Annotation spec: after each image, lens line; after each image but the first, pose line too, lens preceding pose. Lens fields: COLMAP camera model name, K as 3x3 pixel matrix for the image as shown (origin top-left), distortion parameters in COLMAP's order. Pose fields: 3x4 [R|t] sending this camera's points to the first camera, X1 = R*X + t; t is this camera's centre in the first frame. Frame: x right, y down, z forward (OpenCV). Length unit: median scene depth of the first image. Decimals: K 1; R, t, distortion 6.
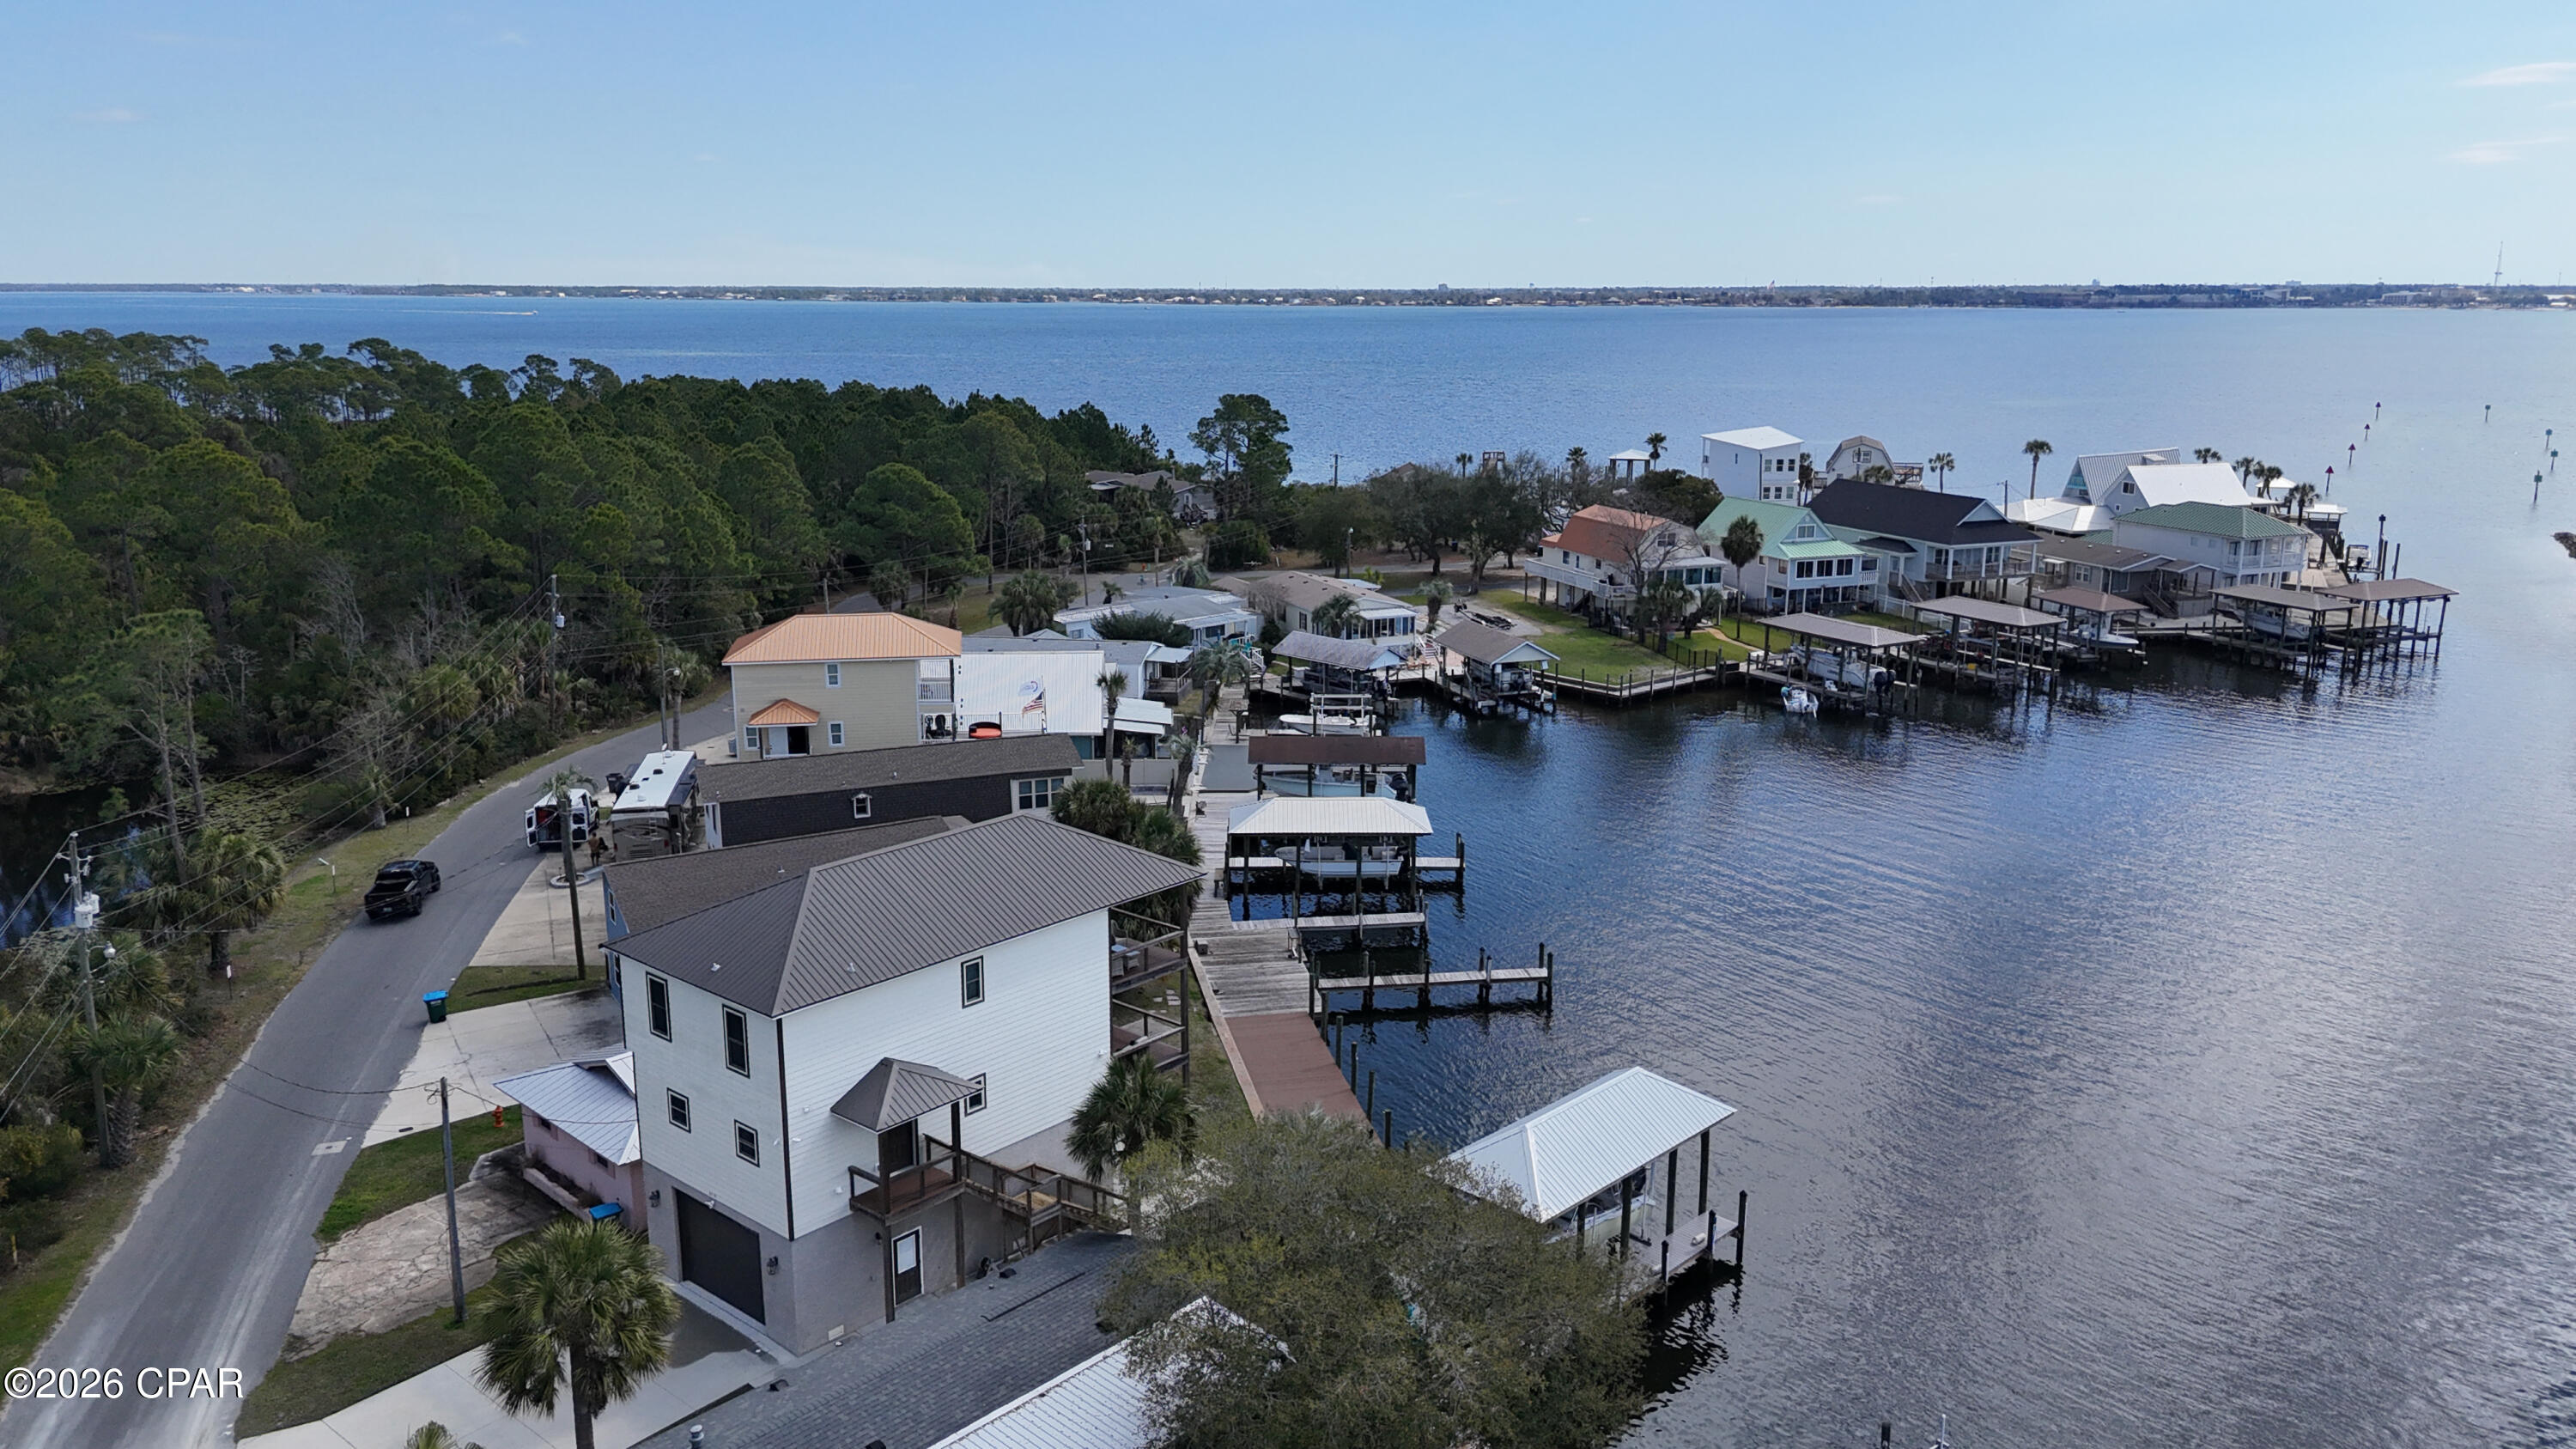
lens RADIAL K [[1884.0, 0, 1288.7], [0, 1884.0, 737.0], [0, 0, 1]] dist [0.072005, -0.064986]
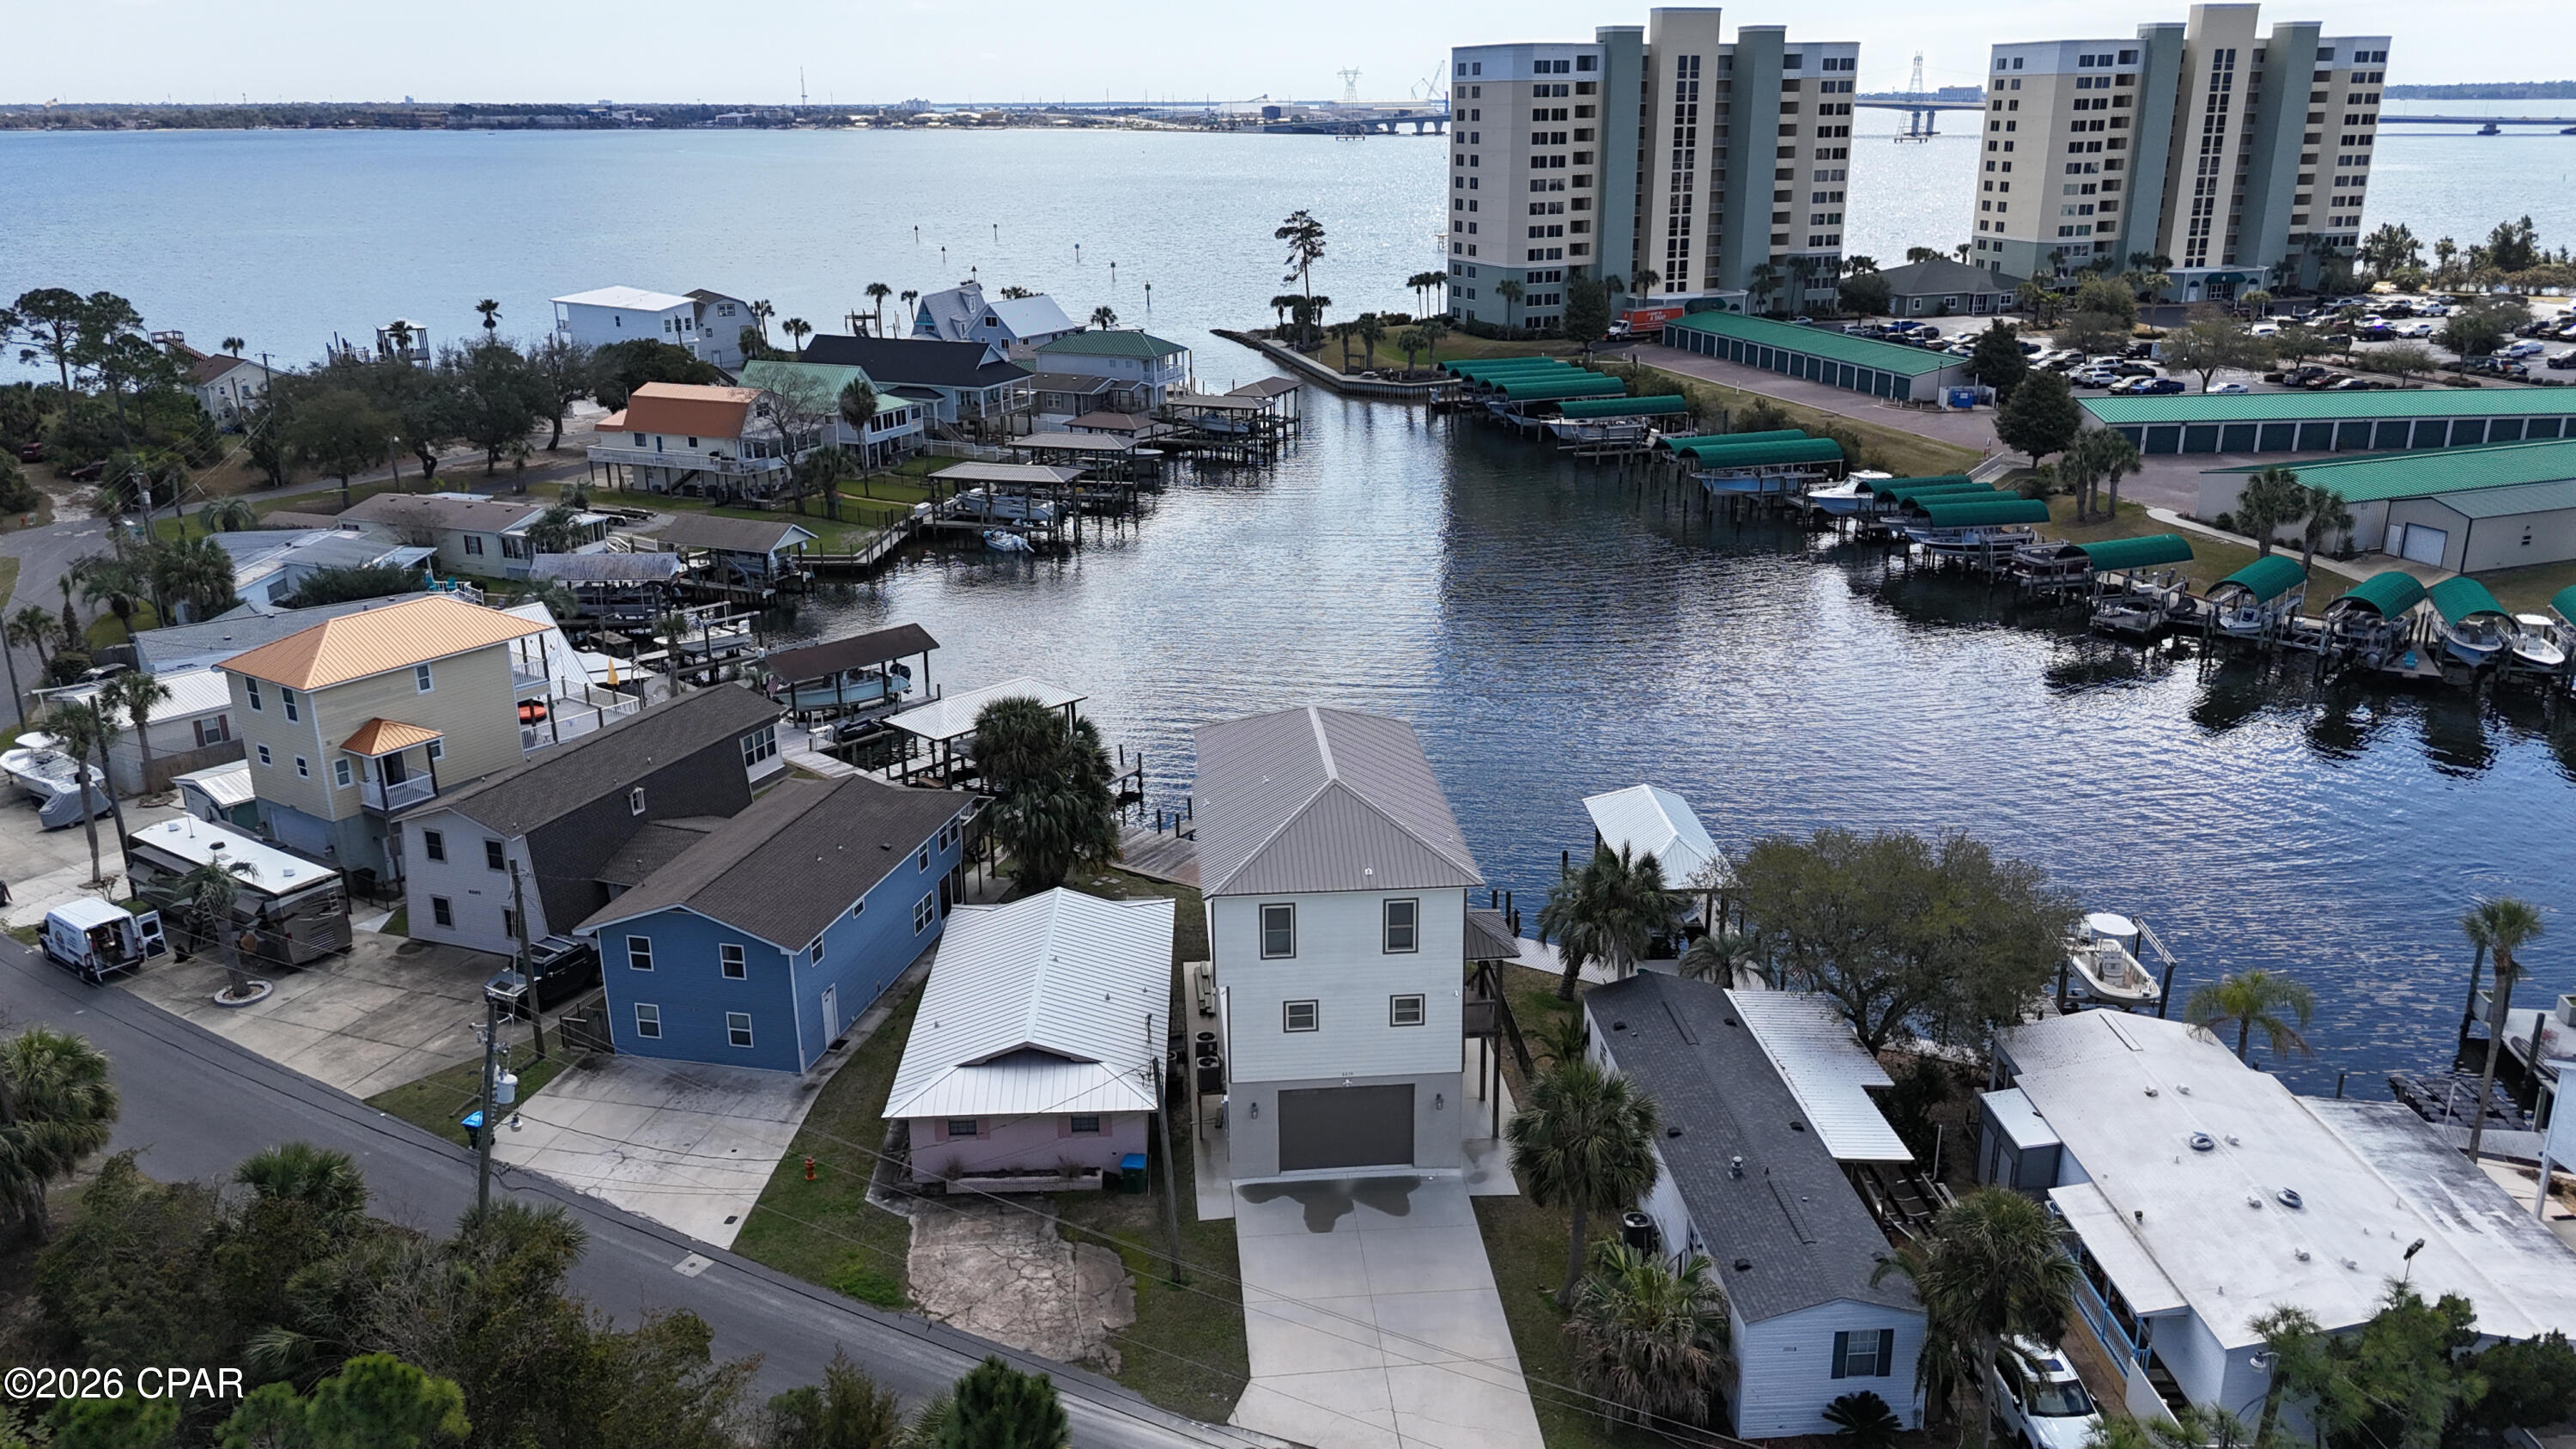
lens RADIAL K [[1893.1, 0, 1289.2], [0, 1893.1, 722.3], [0, 0, 1]] dist [0.070221, -0.065571]
pose [[0.695128, -0.230030, 0.681090, -0.367682], [0.175011, 0.973069, 0.150024, -0.048774], [-0.697258, 0.014912, 0.716665, 0.074087]]
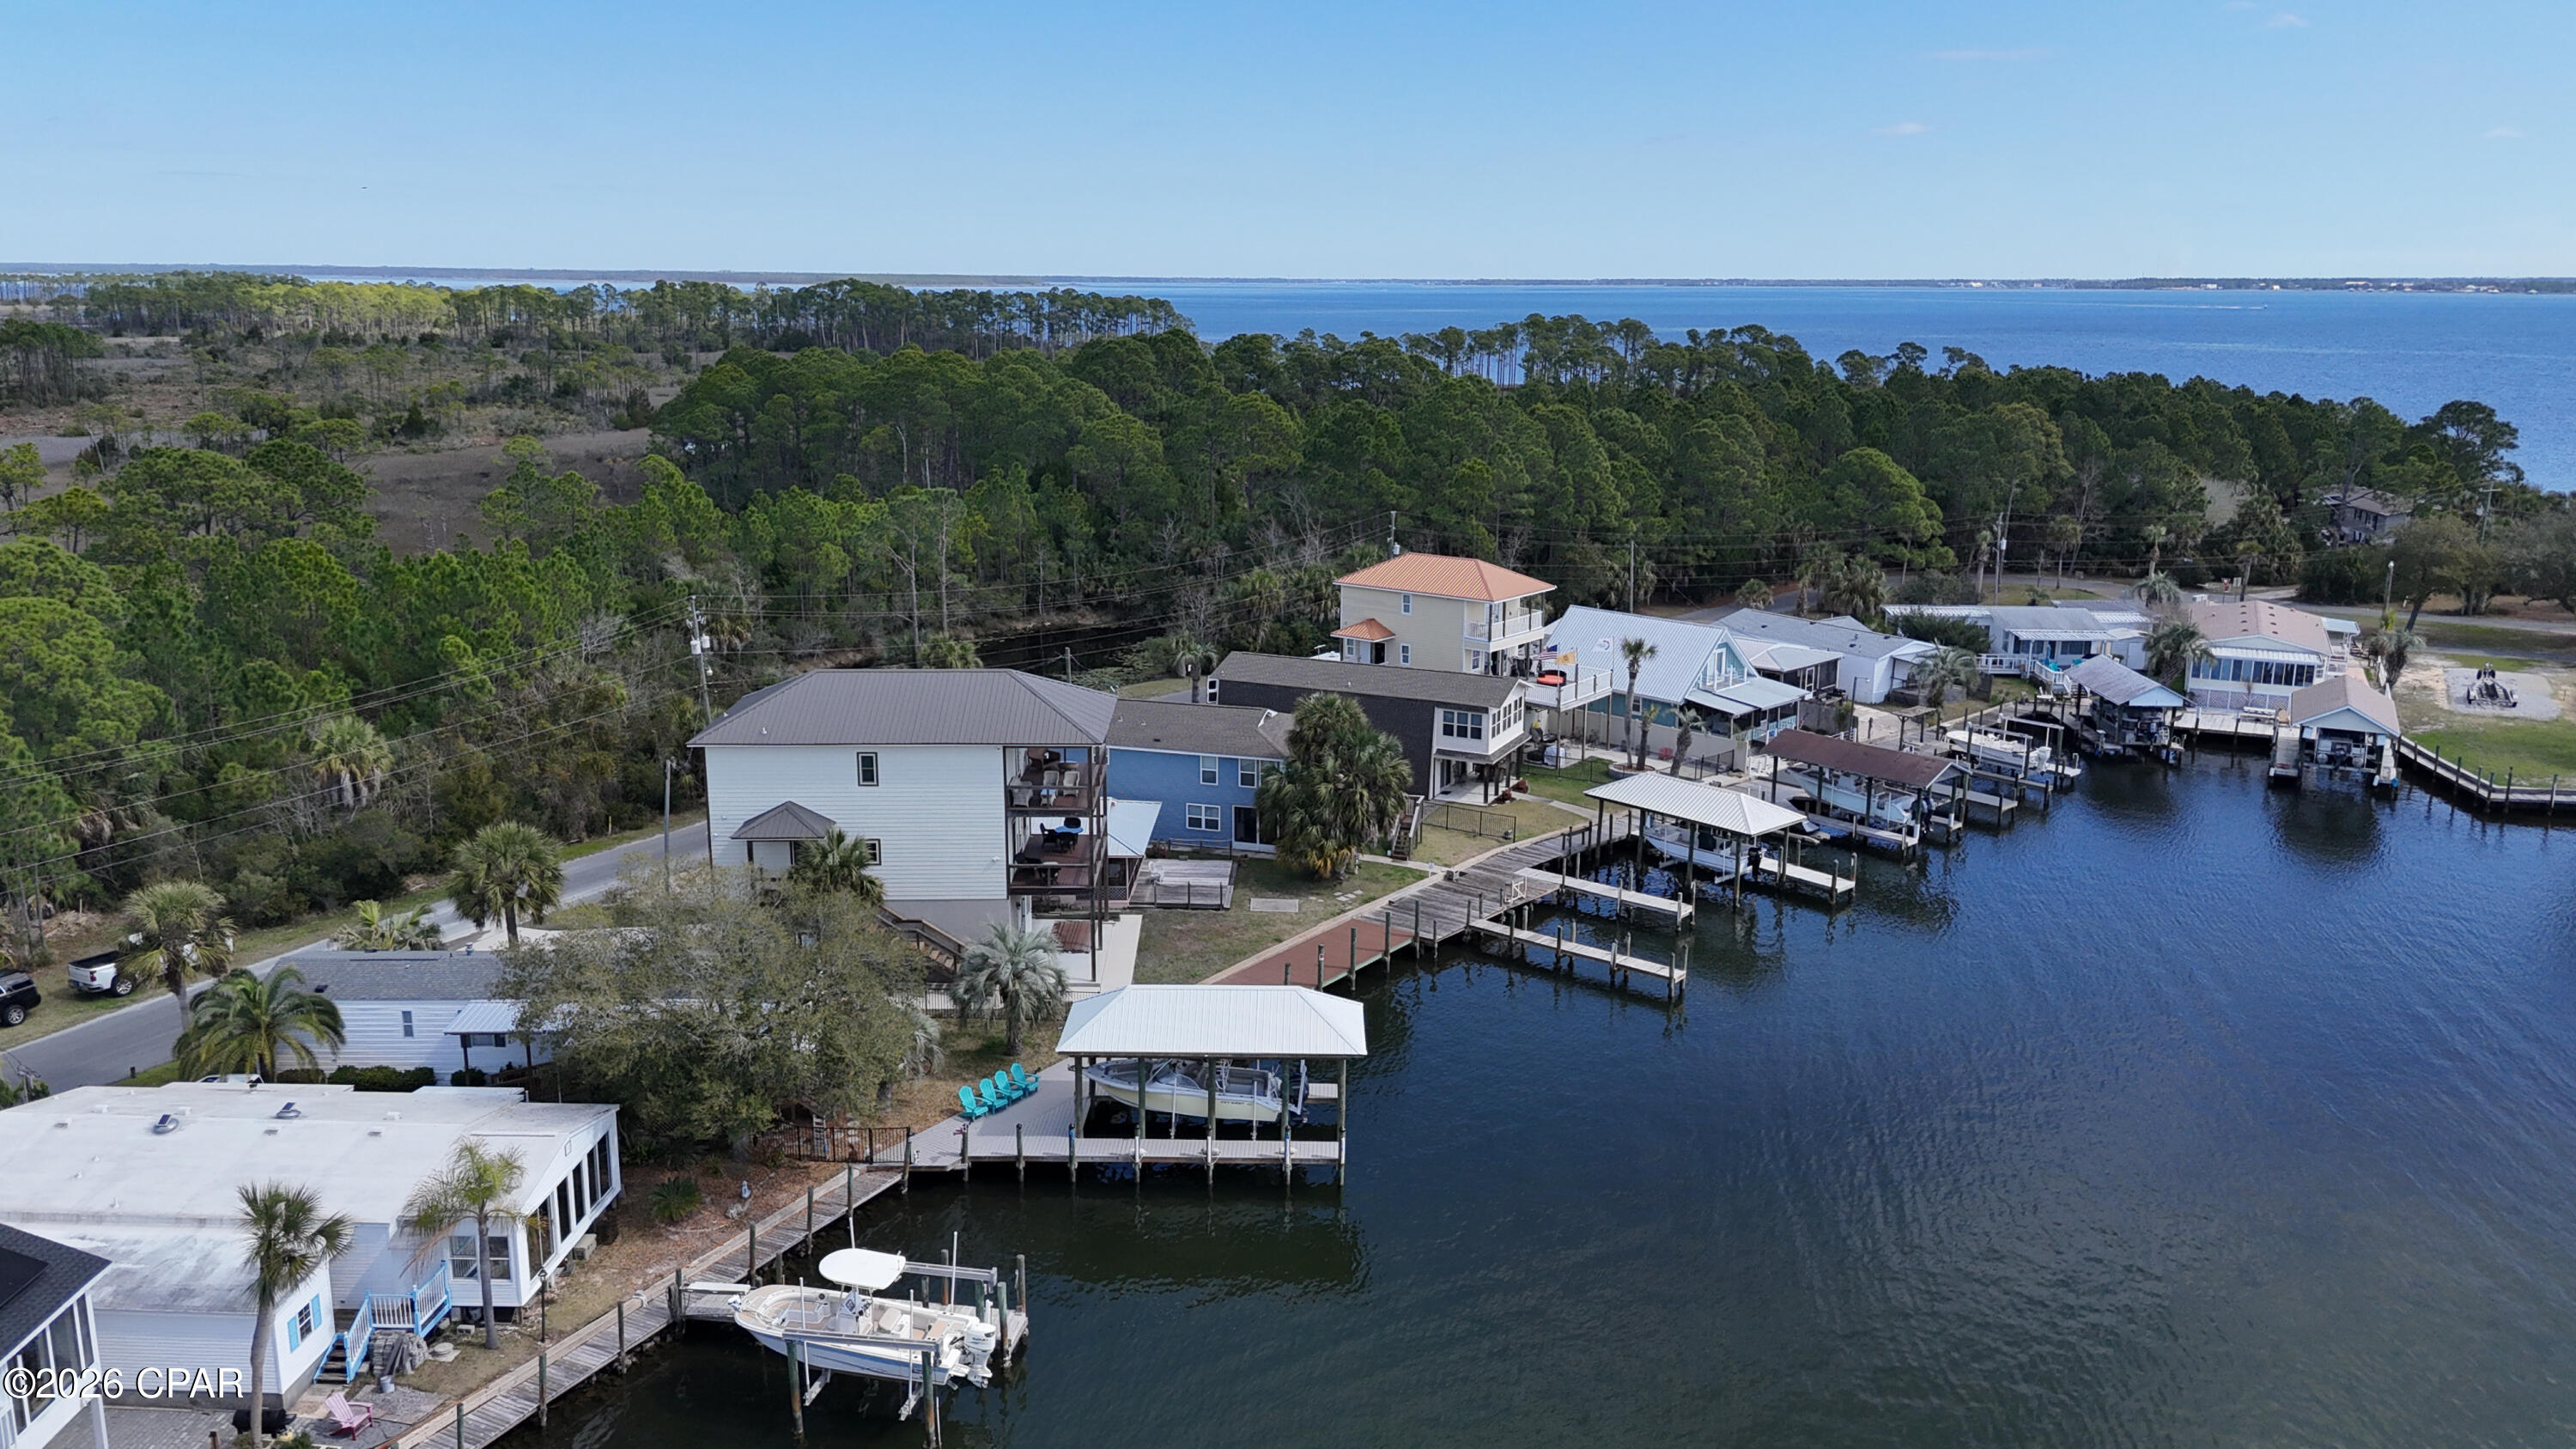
lens RADIAL K [[1881.1, 0, 1292.2], [0, 1881.1, 732.1], [0, 0, 1]] dist [0.081084, -0.082911]
pose [[0.677221, 0.175499, -0.714543, 0.367634], [-0.174920, 0.981697, 0.075330, -0.019911], [0.714685, 0.073973, 0.695524, 0.093033]]
